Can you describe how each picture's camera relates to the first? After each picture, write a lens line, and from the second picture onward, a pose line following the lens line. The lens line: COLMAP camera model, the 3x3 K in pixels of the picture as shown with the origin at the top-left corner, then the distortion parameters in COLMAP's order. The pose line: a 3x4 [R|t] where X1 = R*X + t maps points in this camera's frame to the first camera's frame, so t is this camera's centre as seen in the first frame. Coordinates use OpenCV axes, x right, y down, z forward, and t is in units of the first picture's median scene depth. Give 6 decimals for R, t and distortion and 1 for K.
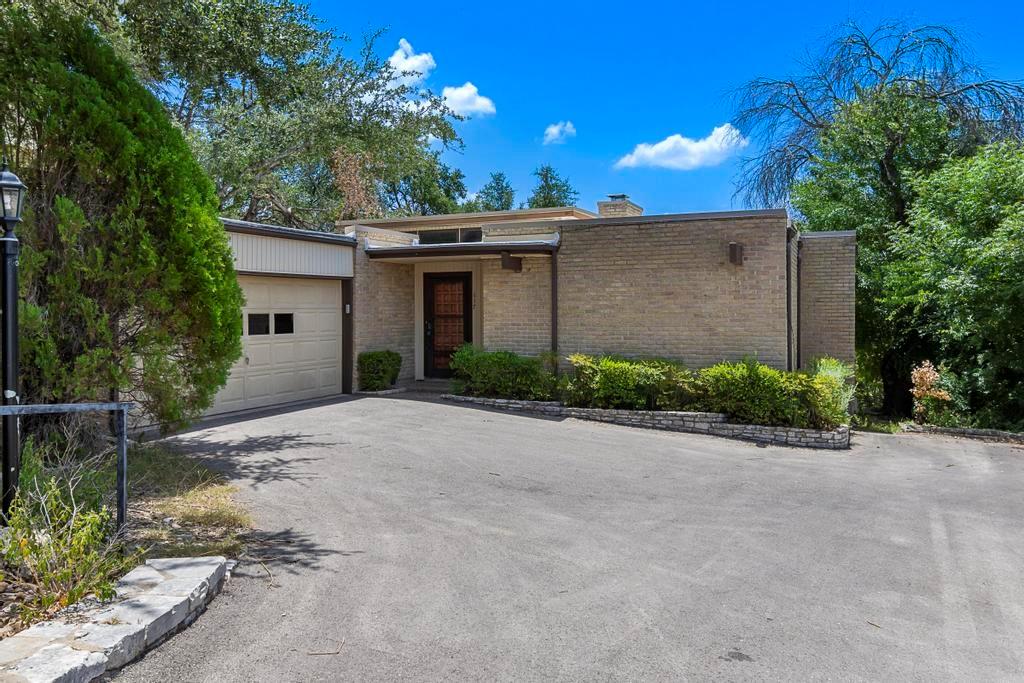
lens RADIAL K [[710.4, 0, 511.6], [0, 710.4, 349.1], [0, 0, 1]] dist [0.006366, 0.004535]
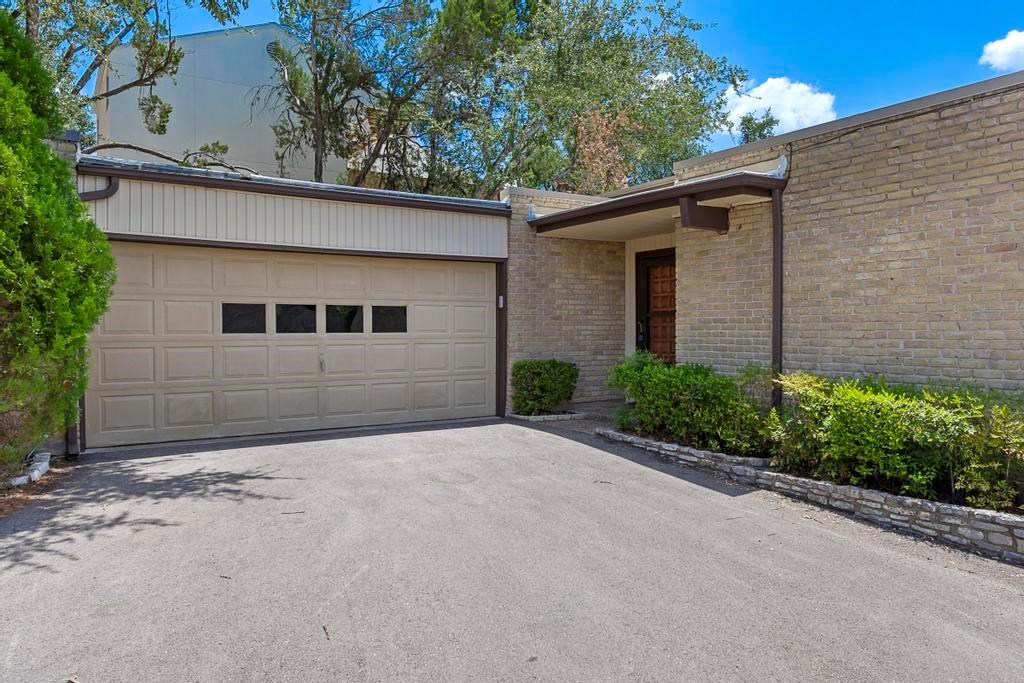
lens RADIAL K [[710.4, 0, 511.6], [0, 710.4, 349.1], [0, 0, 1]] dist [0.006366, 0.004535]
pose [[0.838664, 0.016783, -0.544391, 0.196437], [-0.029382, 0.999464, -0.014453, 0.003164], [0.543856, 0.028117, 0.838707, 0.423986]]
